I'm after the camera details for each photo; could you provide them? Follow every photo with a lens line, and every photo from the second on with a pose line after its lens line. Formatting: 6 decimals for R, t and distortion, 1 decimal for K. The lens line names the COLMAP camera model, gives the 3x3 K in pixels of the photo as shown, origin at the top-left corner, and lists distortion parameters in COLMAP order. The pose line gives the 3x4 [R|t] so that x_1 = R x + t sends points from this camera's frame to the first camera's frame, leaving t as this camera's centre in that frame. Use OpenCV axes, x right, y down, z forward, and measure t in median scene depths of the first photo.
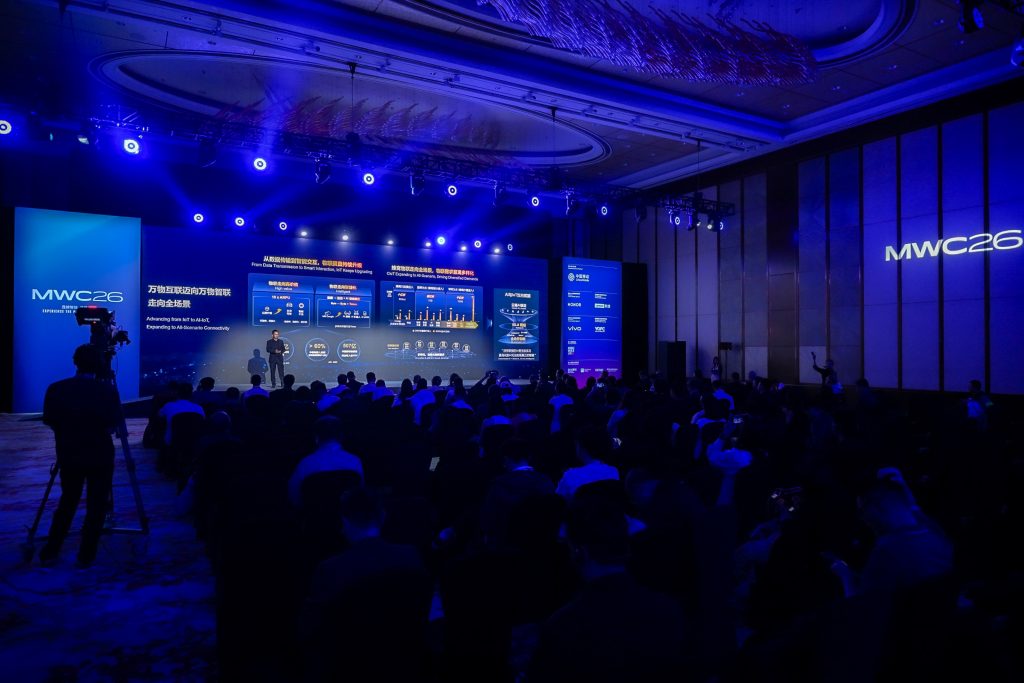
lens RADIAL K [[1412.6, 0, 512.3], [0, 1412.6, 342.2], [0, 0, 1]] dist [0.032417, 0.000000]
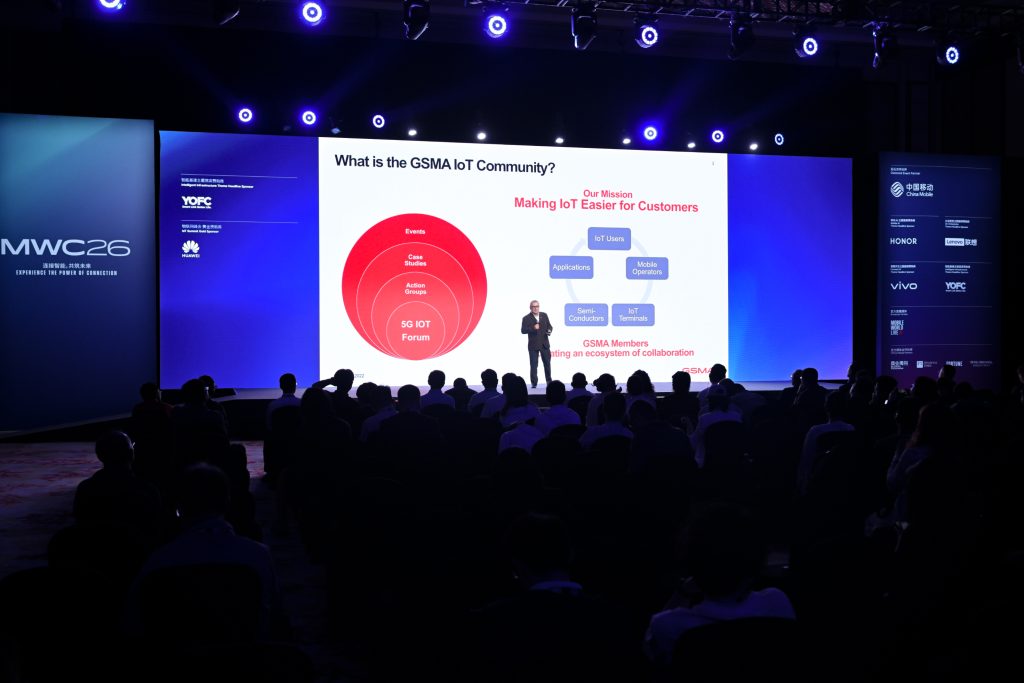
lens RADIAL K [[1412.6, 0, 512.0], [0, 1412.6, 342.9], [0, 0, 1]] dist [0.032417, 0.000000]
pose [[0.920511, -0.003383, -0.390702, 0.116630], [0.009930, 0.999842, 0.014739, 0.002456], [0.390590, -0.017447, 0.920399, 0.450775]]
